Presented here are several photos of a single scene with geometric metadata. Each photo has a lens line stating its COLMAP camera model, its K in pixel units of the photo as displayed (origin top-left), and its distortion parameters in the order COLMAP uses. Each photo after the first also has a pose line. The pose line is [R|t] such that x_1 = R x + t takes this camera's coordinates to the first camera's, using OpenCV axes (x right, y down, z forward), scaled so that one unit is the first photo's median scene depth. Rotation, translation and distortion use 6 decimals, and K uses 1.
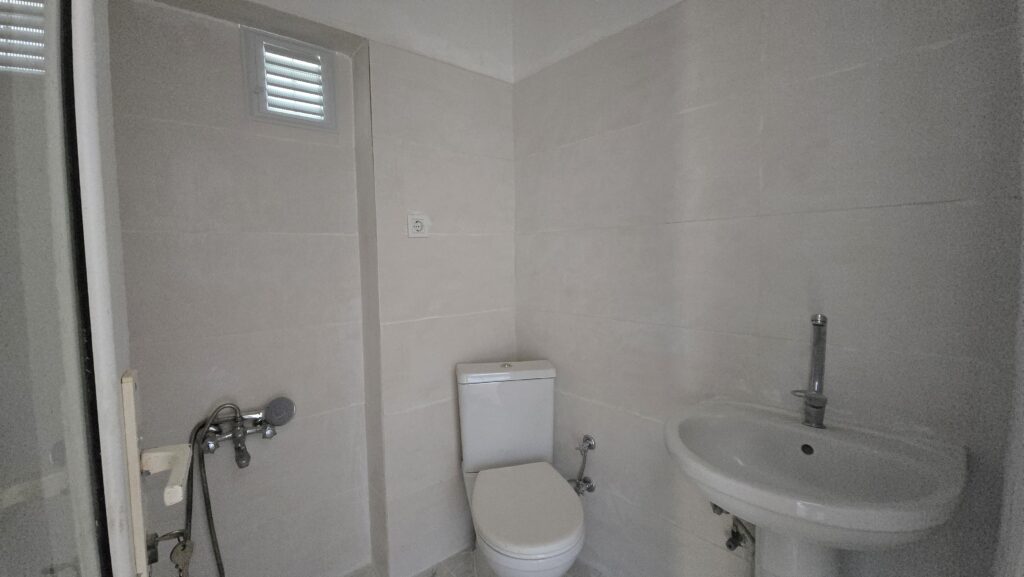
lens RADIAL K [[414.5, 0, 508.5], [0, 414.5, 282.5], [0, 0, 1]] dist [-0.001272, 0.000604]
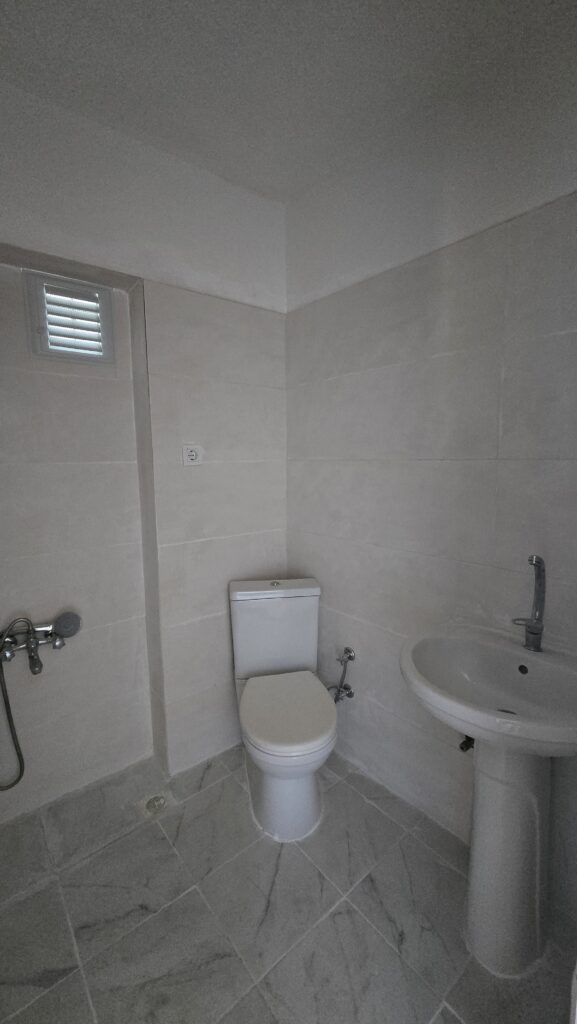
lens RADIAL K [[414.5, 0, 292.1], [0, 414.5, 515.5], [0, 0, 1]] dist [-0.001272, 0.000604]
pose [[0.999863, 0.013754, -0.009226, 0.053110], [-0.013081, 0.997506, 0.069363, -0.061029], [0.010157, -0.069232, 0.997549, -0.079911]]
